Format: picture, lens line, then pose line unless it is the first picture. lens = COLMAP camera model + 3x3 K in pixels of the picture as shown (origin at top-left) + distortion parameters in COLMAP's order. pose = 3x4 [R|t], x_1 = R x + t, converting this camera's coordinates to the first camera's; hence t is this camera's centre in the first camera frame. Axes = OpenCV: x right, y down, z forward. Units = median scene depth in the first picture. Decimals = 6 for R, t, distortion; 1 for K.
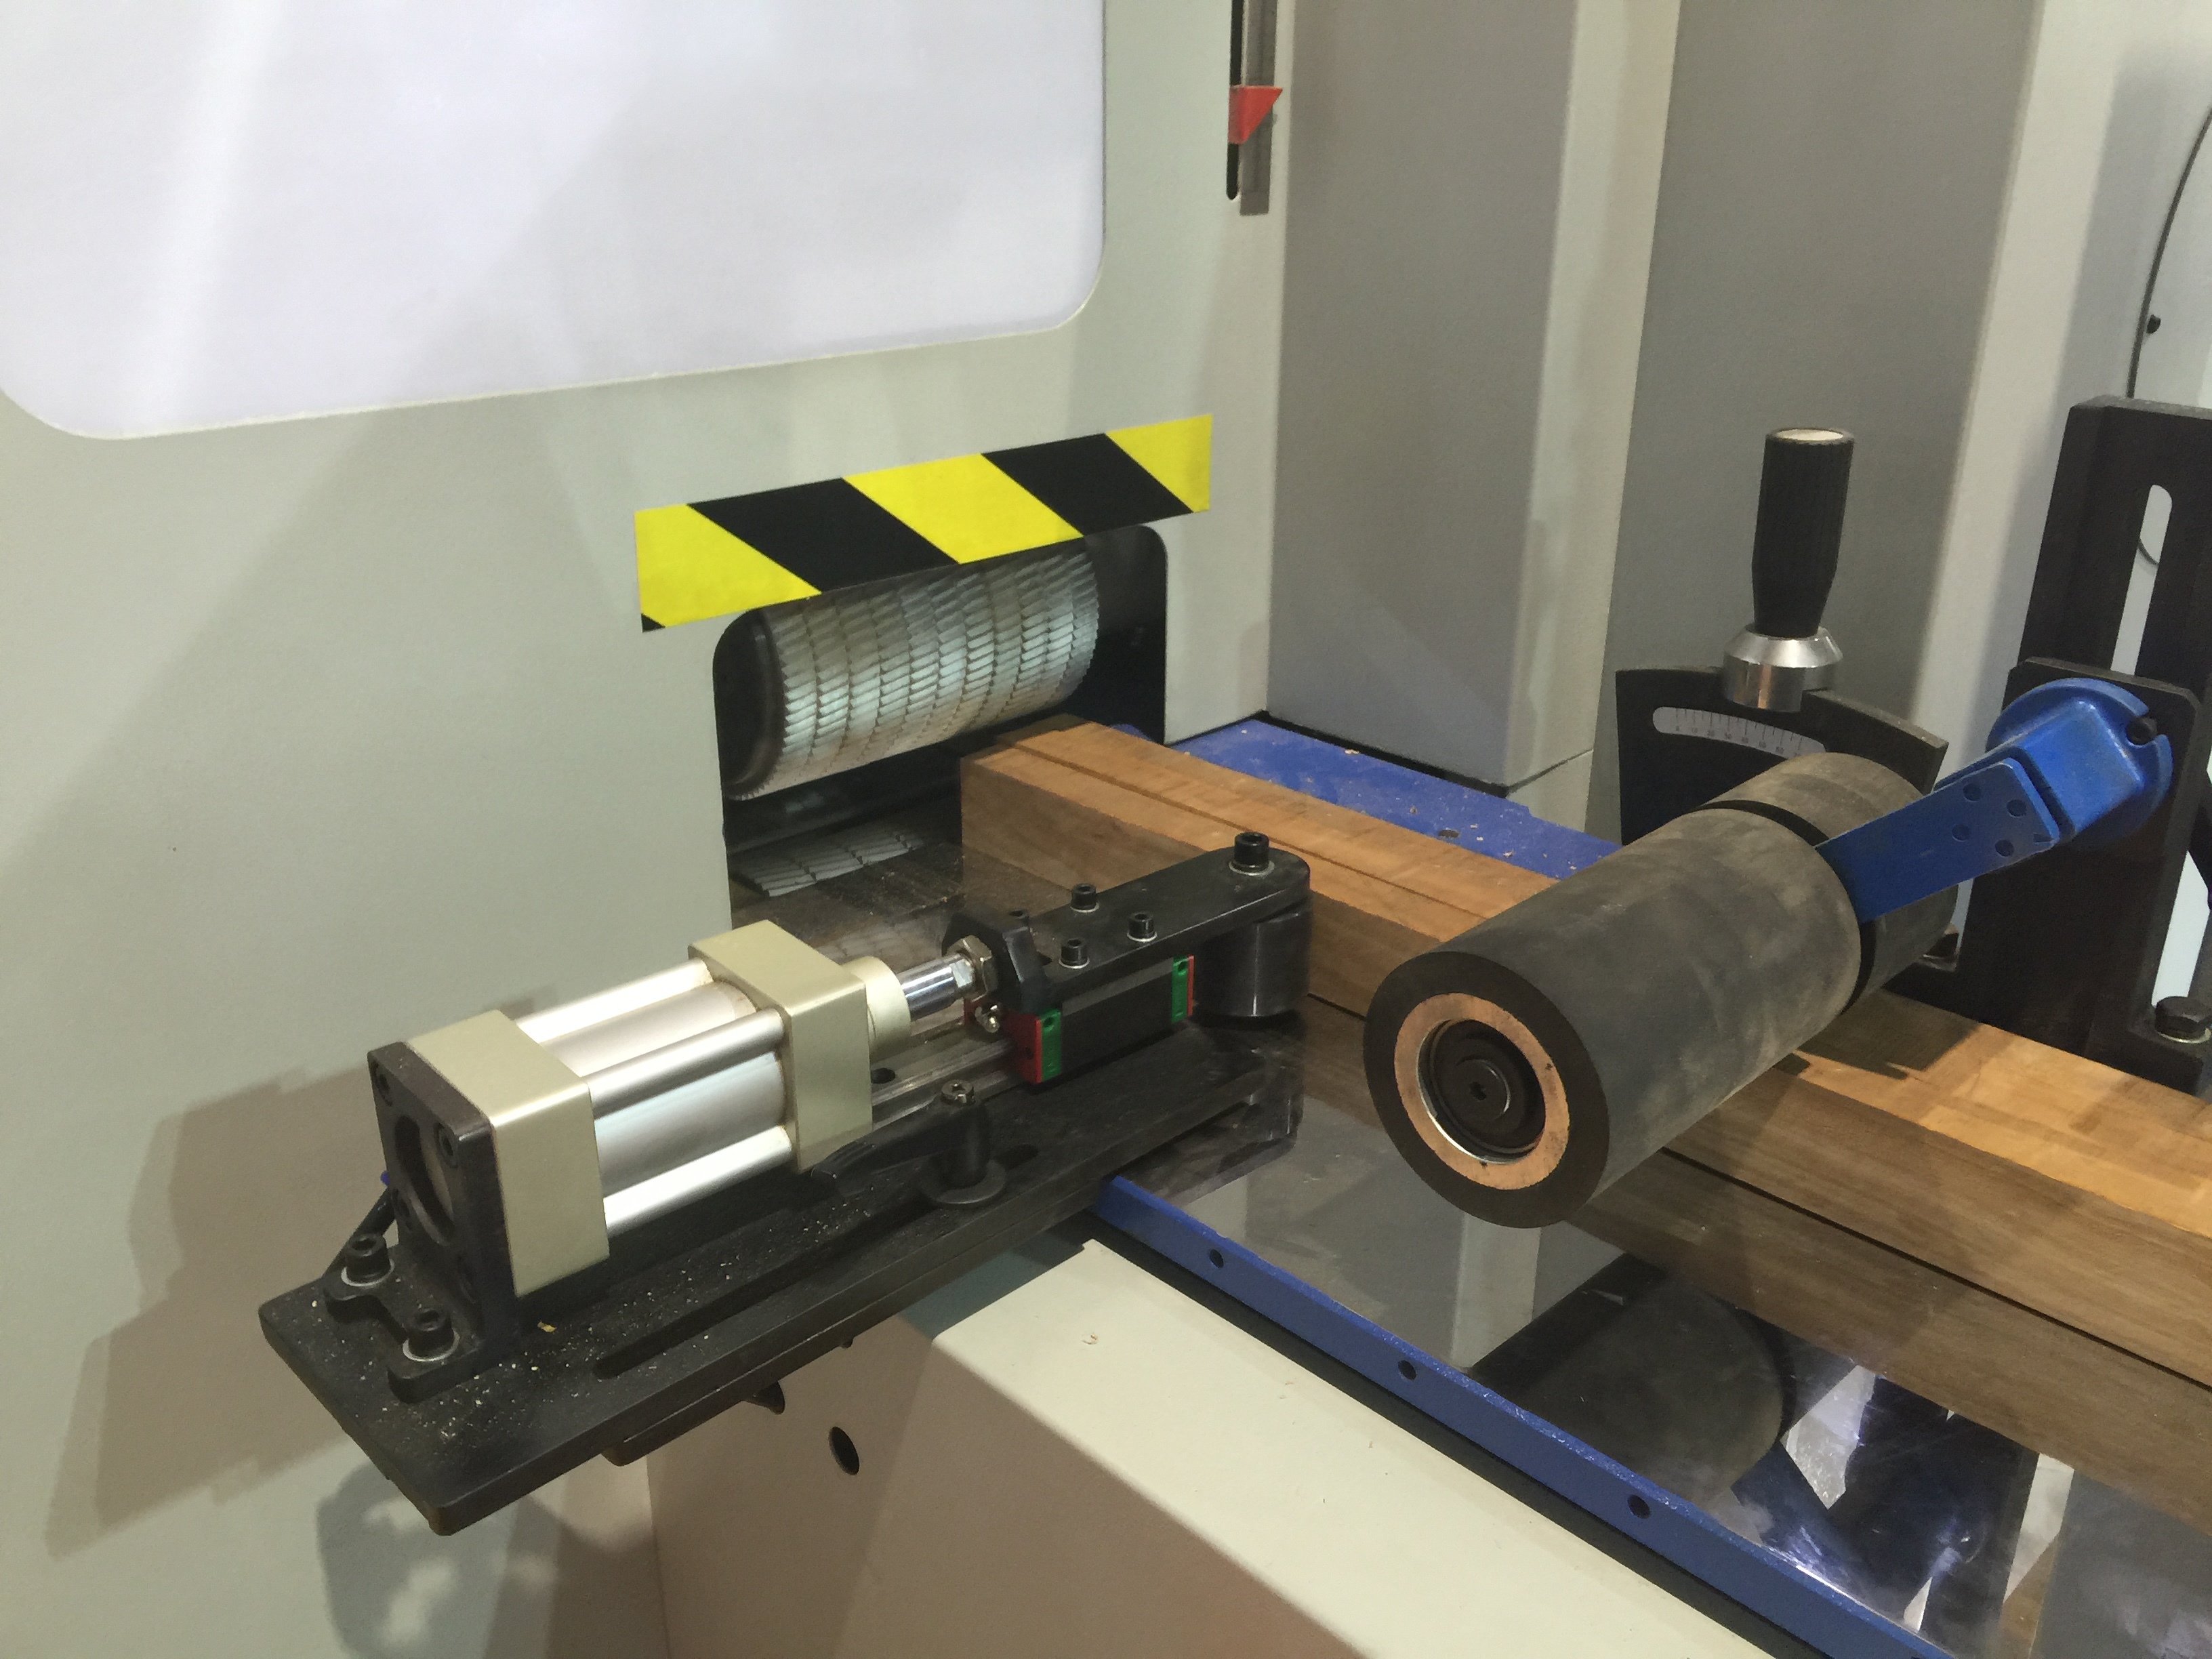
lens RADIAL K [[1904.0, 0, 1116.3], [0, 1904.0, 830.6], [0, 0, 1]] dist [0.045690, -0.024148]
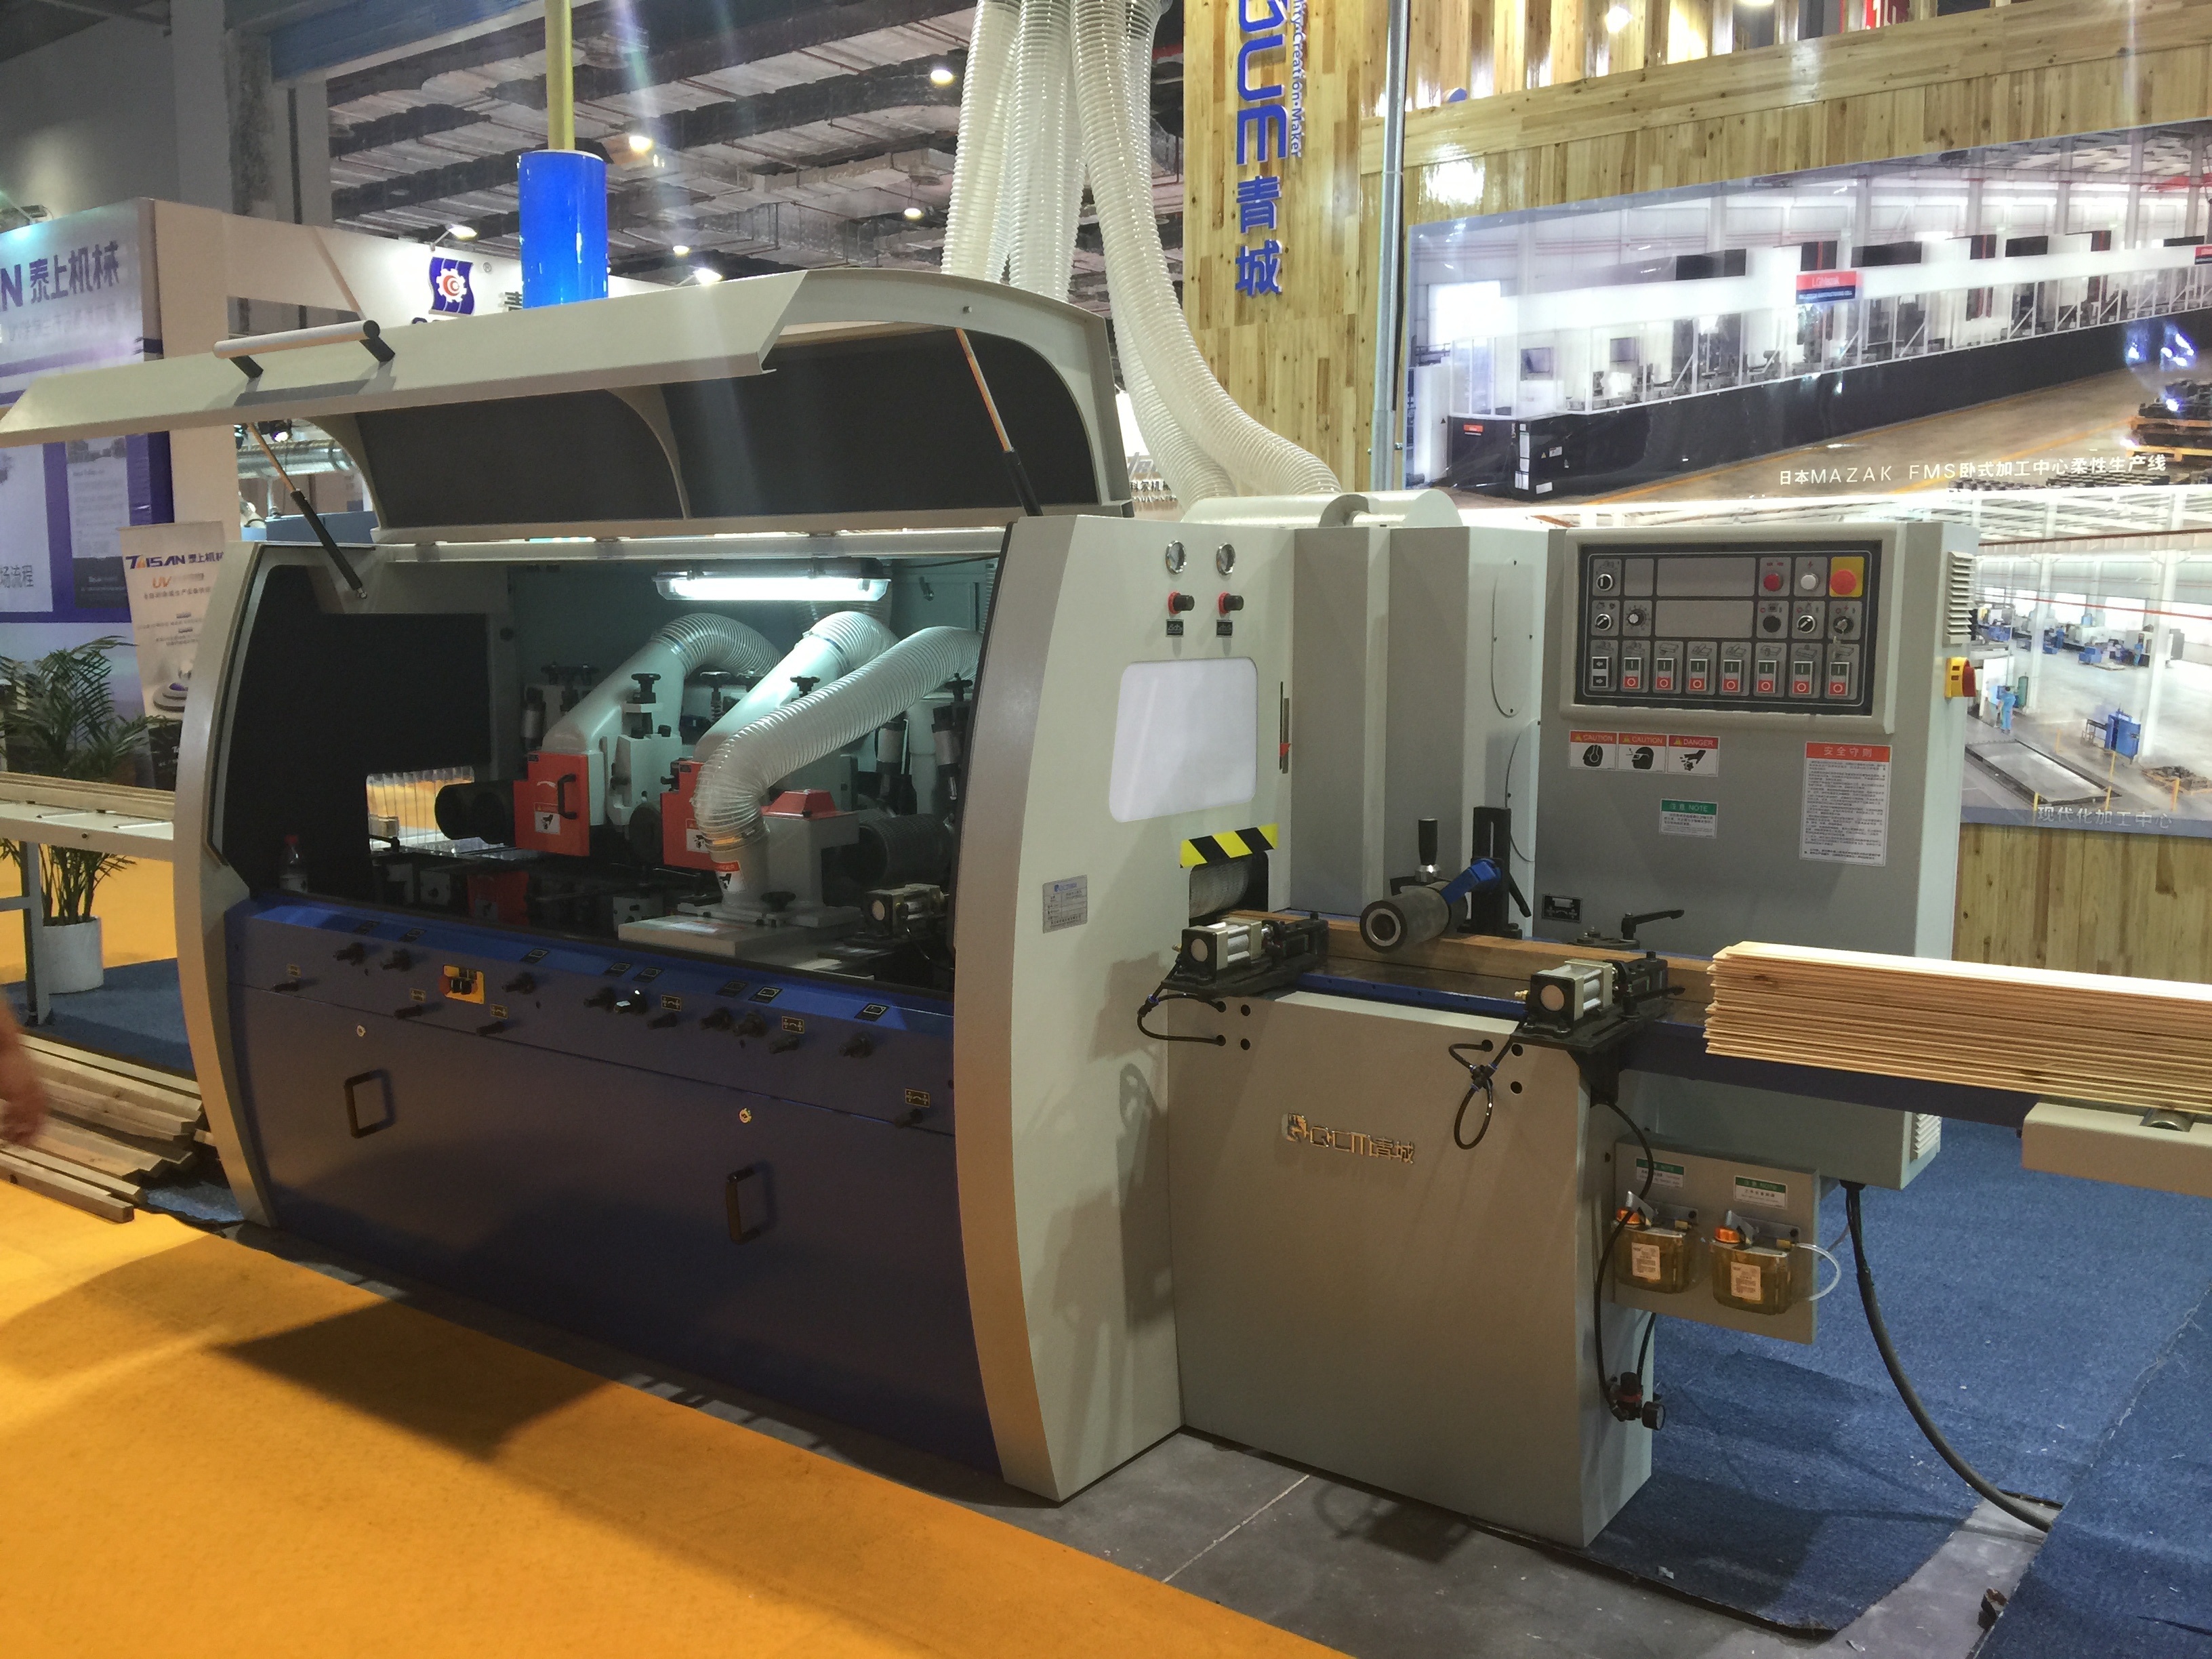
lens RADIAL K [[1904.0, 0, 1092.0], [0, 1904.0, 818.8], [0, 0, 1]] dist [0.045690, -0.024148]
pose [[0.986371, -0.028798, 0.161997, -1.111138], [0.071321, 0.962094, -0.263227, 0.892912], [-0.148275, 0.271193, 0.951036, -3.059015]]
